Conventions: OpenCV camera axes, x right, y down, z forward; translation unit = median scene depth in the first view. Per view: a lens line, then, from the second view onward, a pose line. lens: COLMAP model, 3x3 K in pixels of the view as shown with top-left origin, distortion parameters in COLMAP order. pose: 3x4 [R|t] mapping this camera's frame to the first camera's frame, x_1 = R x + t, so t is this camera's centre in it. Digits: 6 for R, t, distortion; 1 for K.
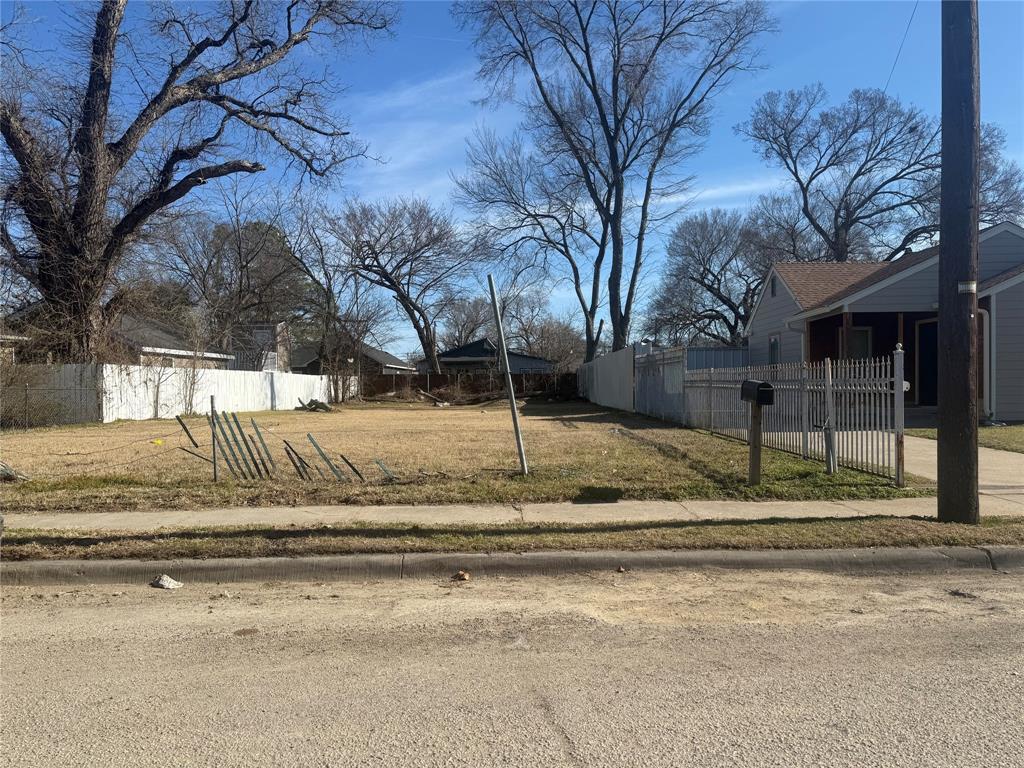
lens RADIAL K [[717.5, 0, 515.2], [0, 717.5, 393.1], [0, 0, 1]] dist [0.069393, -0.088977]
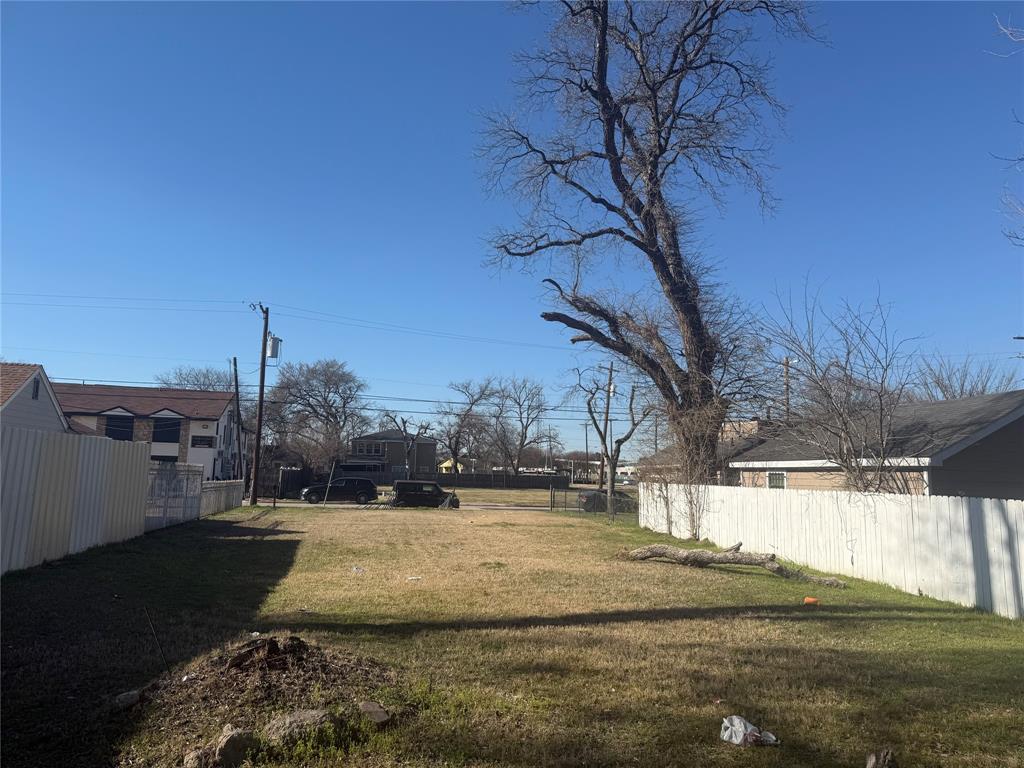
lens RADIAL K [[717.5, 0, 516.4], [0, 717.5, 390.4], [0, 0, 1]] dist [0.069393, -0.088977]
pose [[-0.978567, -0.045077, -0.200933, -0.042661], [-0.024113, 0.994118, -0.105584, -0.035677], [0.204510, -0.098476, -0.973898, 1.268464]]
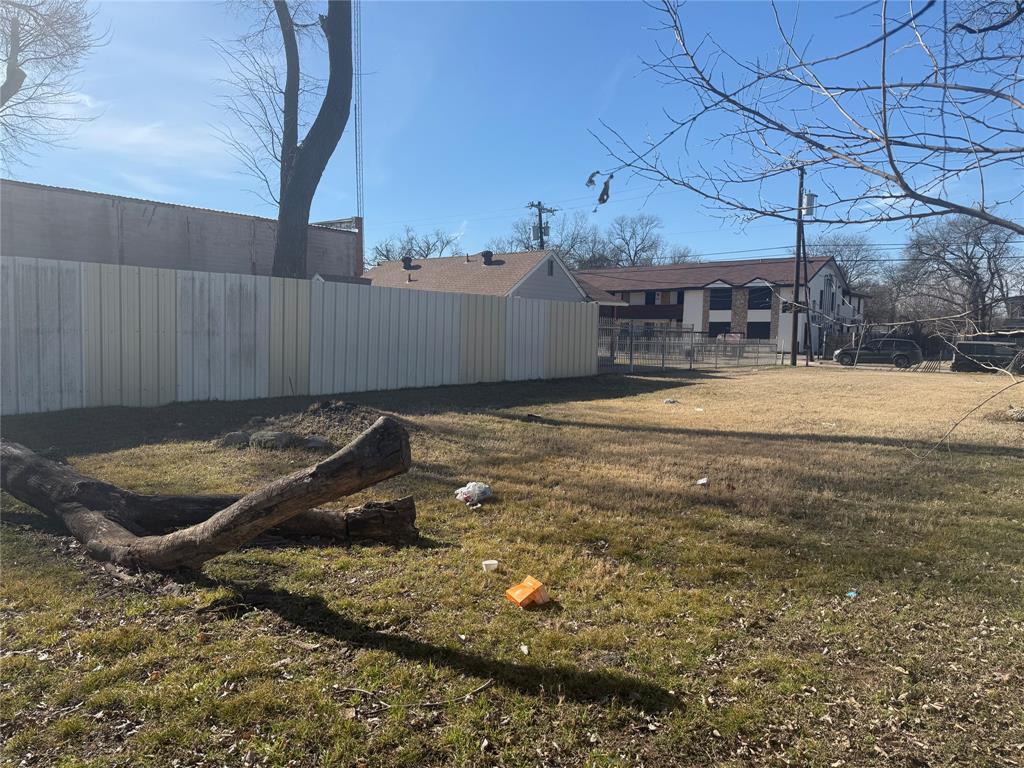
lens RADIAL K [[717.5, 0, 513.7], [0, 717.5, 389.5], [0, 0, 1]] dist [0.069393, -0.088977]
pose [[-0.772462, -0.055417, 0.632638, -0.247575], [-0.005083, 0.996693, 0.081101, -0.020631], [-0.635040, 0.059432, -0.770189, 1.246097]]
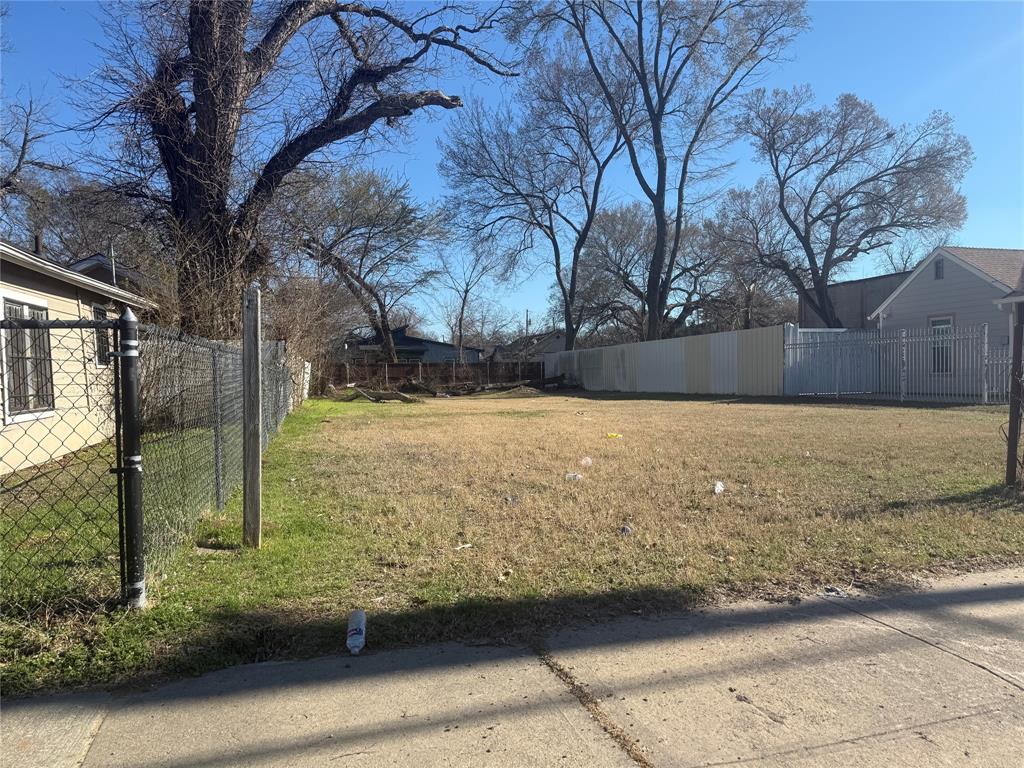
lens RADIAL K [[717.5, 0, 517.0], [0, 717.5, 390.8], [0, 0, 1]] dist [0.069393, -0.088977]
pose [[0.956879, -0.014982, 0.290101, -0.314407], [0.013448, 0.999883, 0.007282, 0.005651], [-0.290176, -0.003067, 0.956968, 0.117281]]
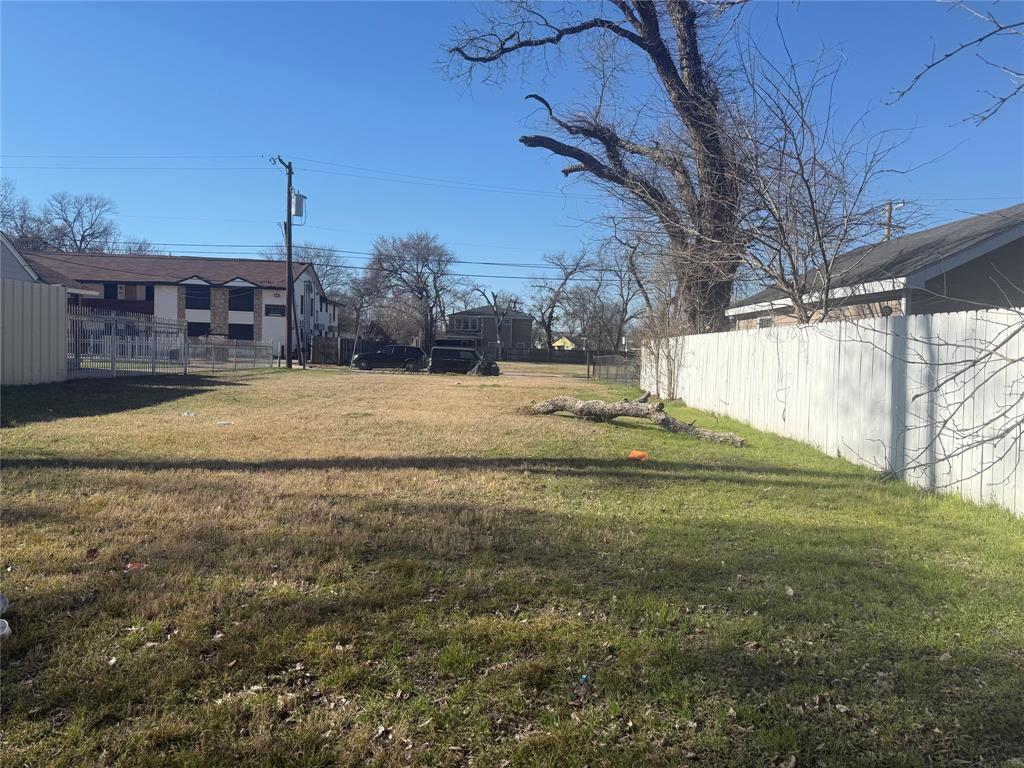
lens RADIAL K [[717.5, 0, 510.8], [0, 717.5, 393.8], [0, 0, 1]] dist [0.069393, -0.088977]
pose [[-0.999453, -0.027647, -0.018136, -0.191668], [-0.028819, 0.997279, 0.067858, -0.014866], [0.016210, 0.068344, -0.997530, 1.206113]]
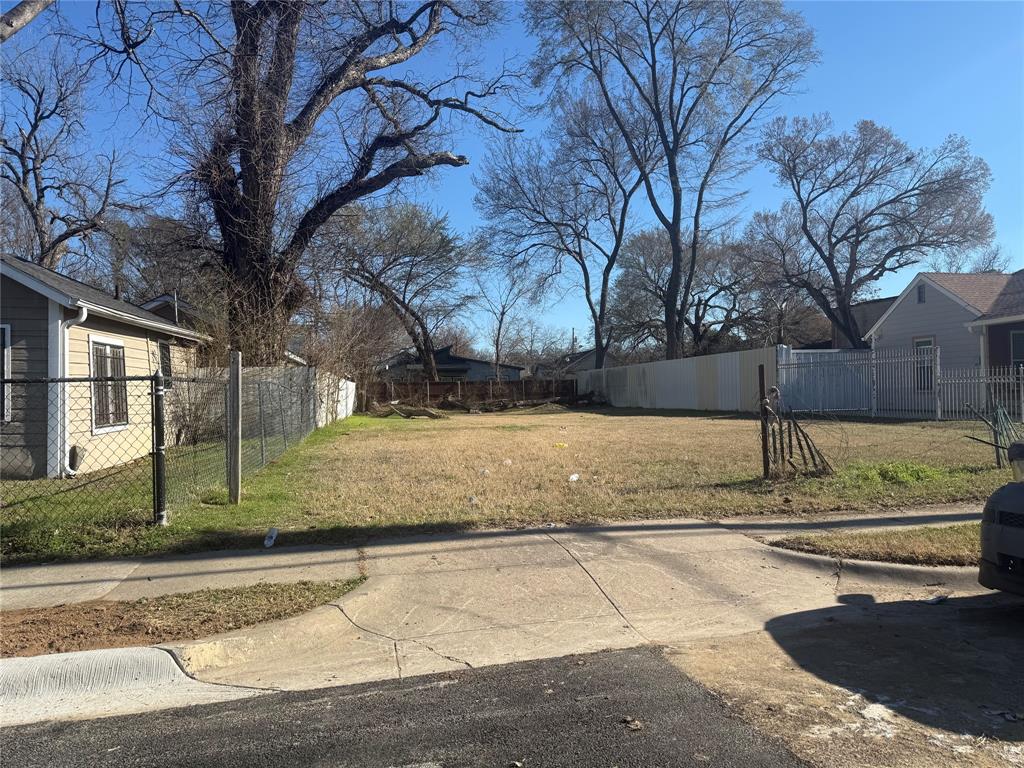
lens RADIAL K [[717.5, 0, 517.8], [0, 717.5, 390.7], [0, 0, 1]] dist [0.069393, -0.088977]
pose [[0.976972, -0.011827, 0.213041, -0.289940], [0.015672, 0.999743, -0.016366, 0.004823], [-0.212793, 0.019327, 0.976906, 0.037971]]
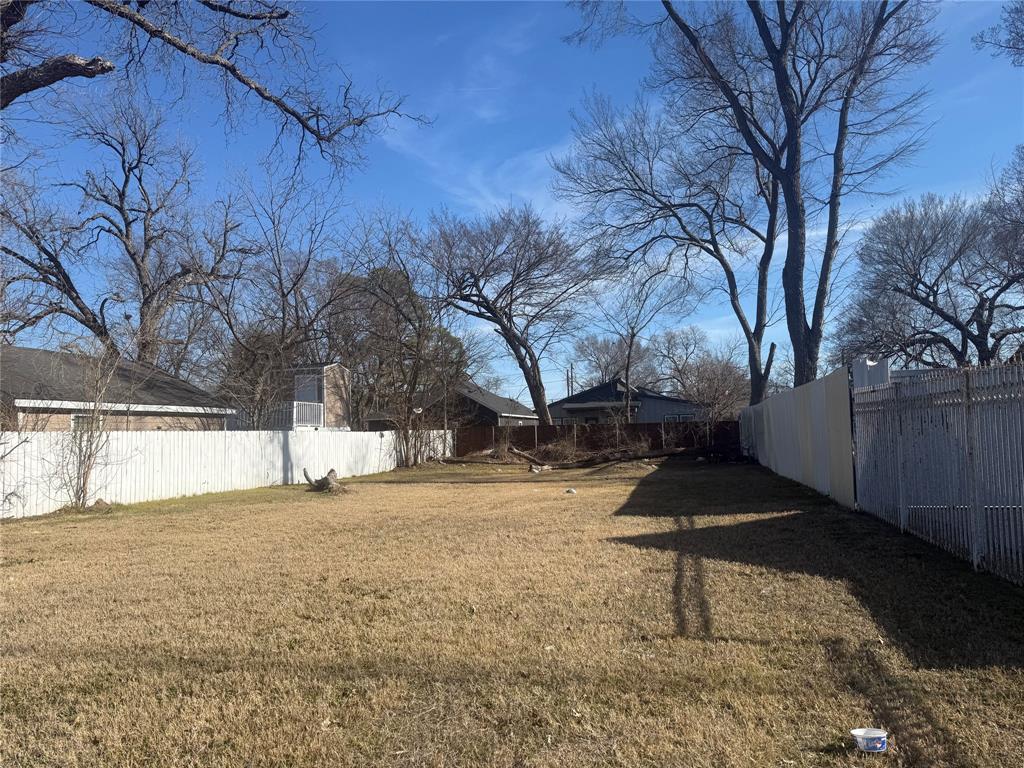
lens RADIAL K [[717.5, 0, 511.8], [0, 717.5, 389.4], [0, 0, 1]] dist [0.069393, -0.088977]
pose [[0.974193, -0.030890, -0.223592, 0.037689], [0.015081, 0.997285, -0.072071, -0.014045], [0.225211, 0.066839, 0.972015, 0.329035]]
